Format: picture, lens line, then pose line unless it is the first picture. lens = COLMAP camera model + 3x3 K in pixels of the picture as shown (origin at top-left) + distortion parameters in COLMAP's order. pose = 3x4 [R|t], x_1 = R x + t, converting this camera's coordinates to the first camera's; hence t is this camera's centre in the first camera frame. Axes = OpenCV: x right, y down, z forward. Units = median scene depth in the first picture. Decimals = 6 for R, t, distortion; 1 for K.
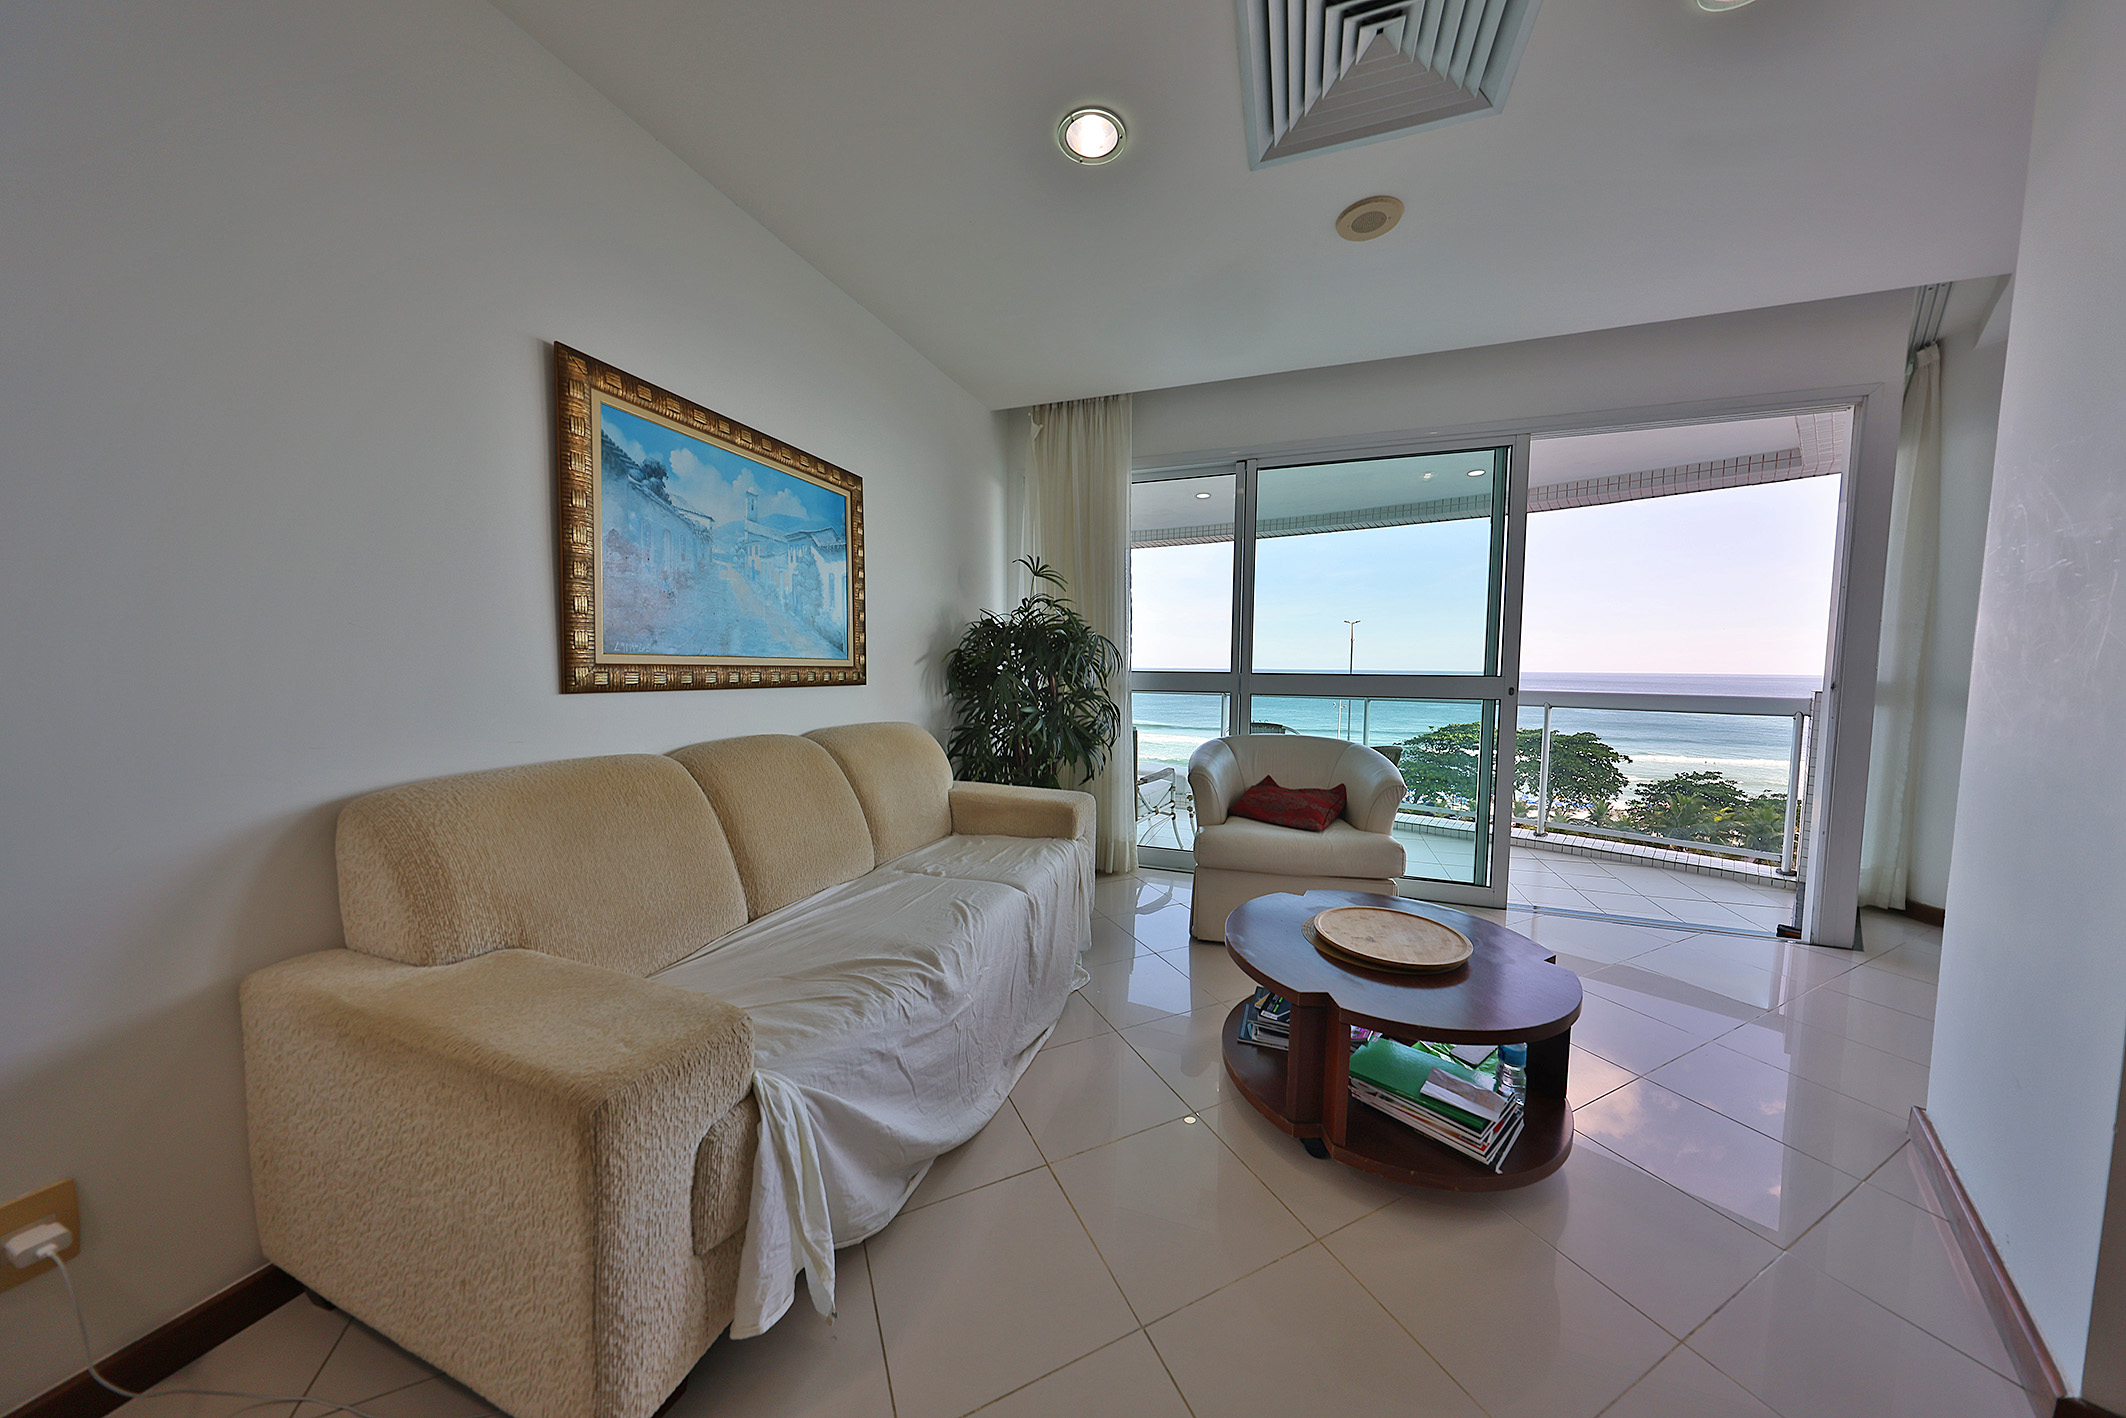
lens RADIAL K [[630.3, 0, 1084.4], [0, 630.3, 709.3], [0, 0, 1]] dist [0.064755, -0.000011]
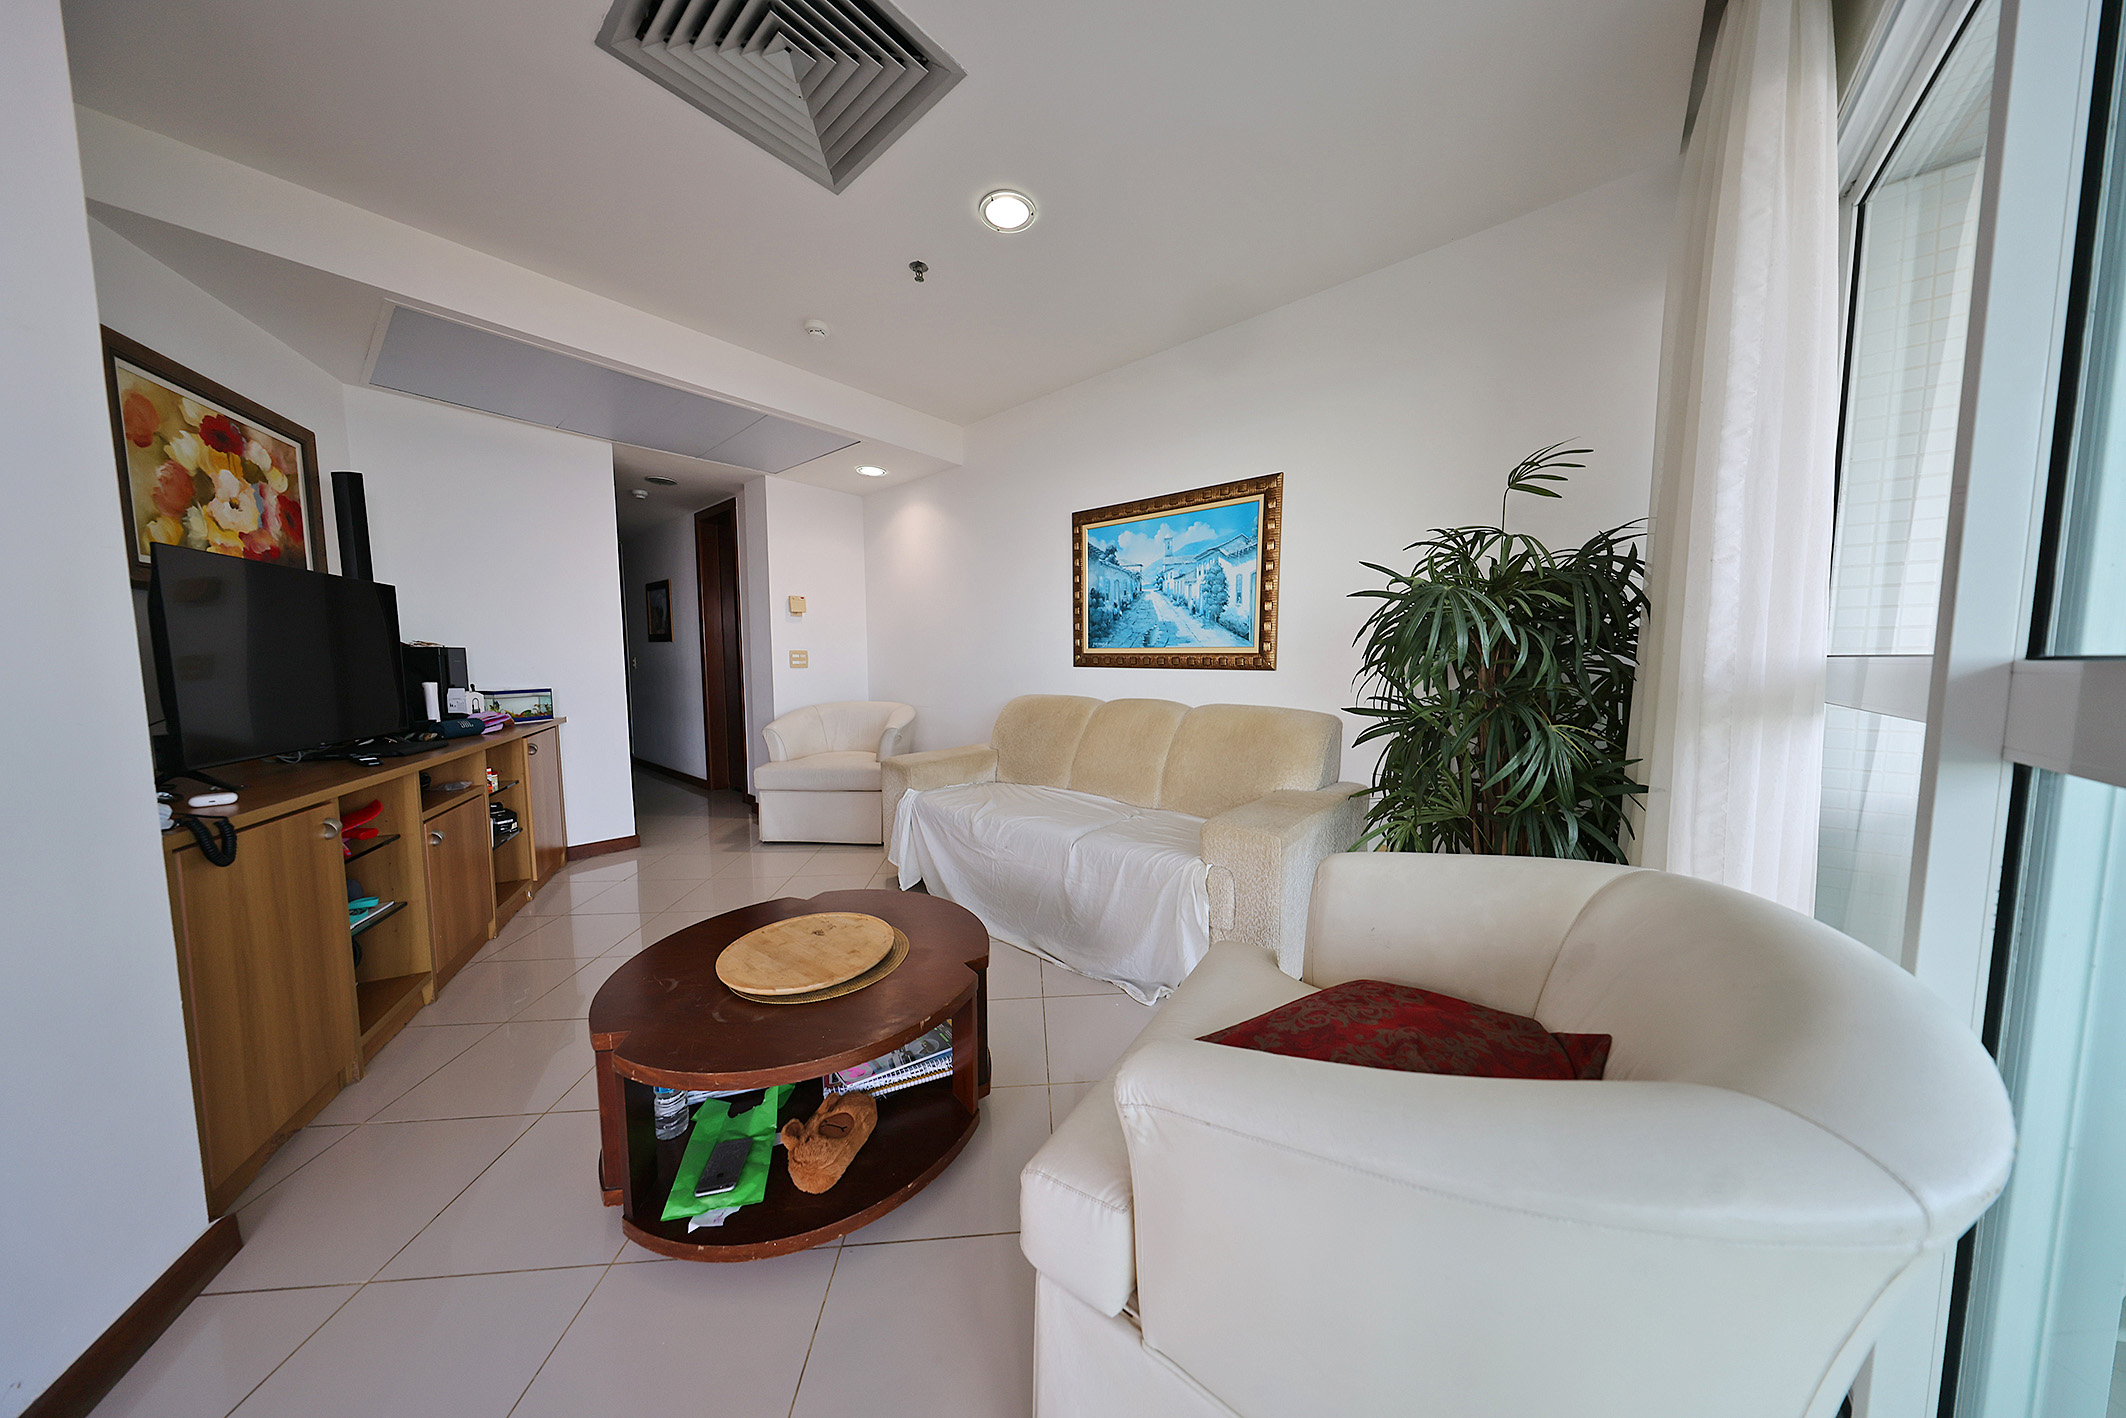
lens RADIAL K [[630.3, 0, 1084.4], [0, 630.3, 709.3], [0, 0, 1]] dist [0.064755, -0.000011]
pose [[-0.335373, 0.072810, -0.939268, 0.878264], [-0.068890, 0.992444, 0.101530, -0.069615], [0.939563, 0.098756, -0.327824, 1.225439]]
